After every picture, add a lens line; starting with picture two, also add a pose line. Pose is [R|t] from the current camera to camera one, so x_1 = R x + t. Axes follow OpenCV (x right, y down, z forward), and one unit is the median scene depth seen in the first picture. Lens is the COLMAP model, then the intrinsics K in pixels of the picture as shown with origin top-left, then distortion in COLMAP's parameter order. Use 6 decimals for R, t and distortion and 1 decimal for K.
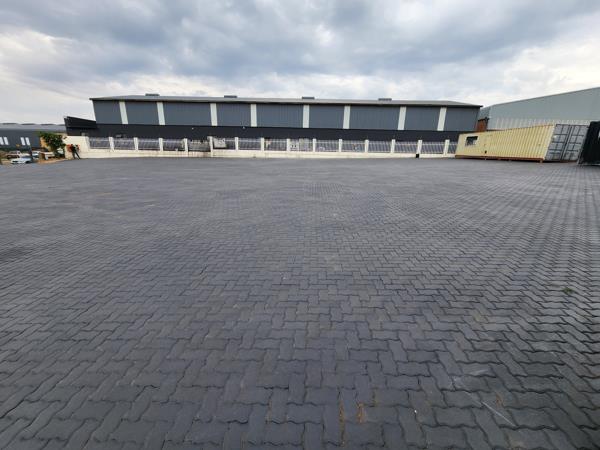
lens RADIAL K [[247.1, 0, 303.2], [0, 247.1, 222.0], [0, 0, 1]] dist [0.005618, -0.001235]
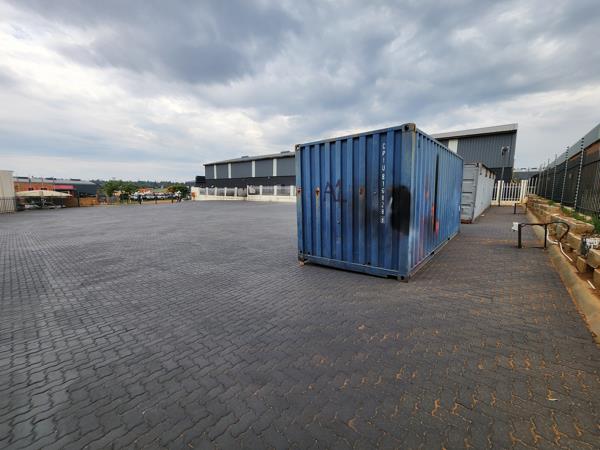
lens RADIAL K [[247.1, 0, 303.1], [0, 247.1, 224.3], [0, 0, 1]] dist [0.005618, -0.001235]
pose [[0.789268, 0.069980, -0.610049, 0.668208], [-0.155699, 0.983825, -0.088583, -0.071526], [0.593982, 0.164899, 0.787397, 0.175225]]
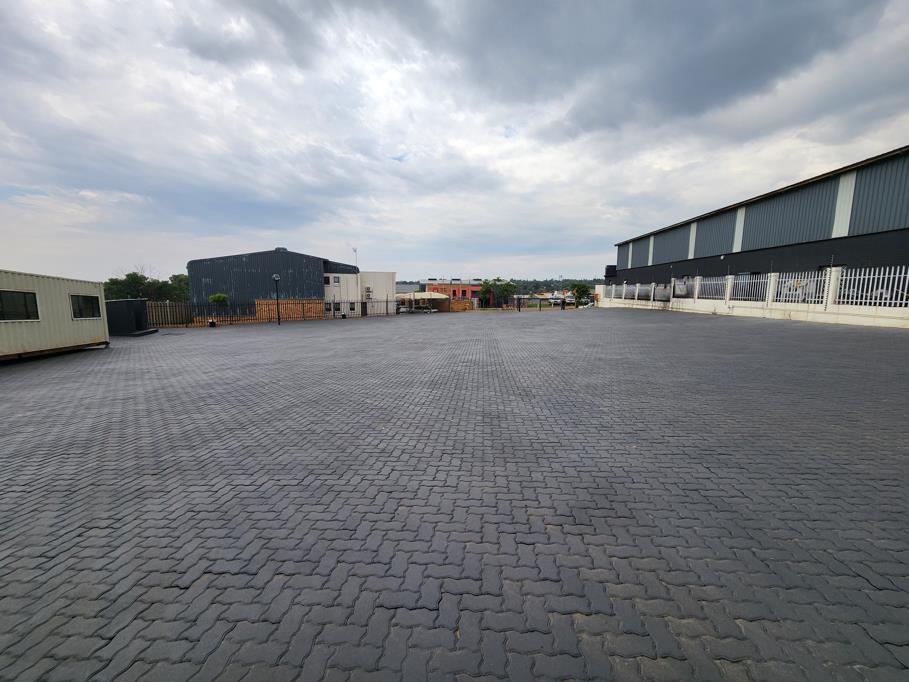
lens RADIAL K [[374.3, 0, 456.9], [0, 374.3, 344.3], [0, 0, 1]] dist [0.005618, -0.001235]
pose [[-0.034276, 0.121240, -0.992031, 0.571423], [-0.263175, 0.956486, 0.125989, -0.165006], [0.964139, 0.265396, -0.000877, 0.529227]]
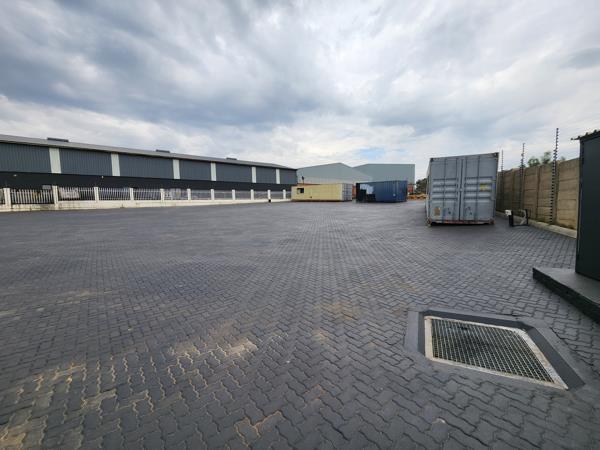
lens RADIAL K [[247.1, 0, 305.5], [0, 247.1, 226.2], [0, 0, 1]] dist [0.005618, -0.001235]
pose [[0.727557, -0.100405, 0.678660, -0.337670], [0.212007, 0.973718, -0.083225, 0.029513], [-0.652467, 0.204432, 0.729722, -0.114986]]
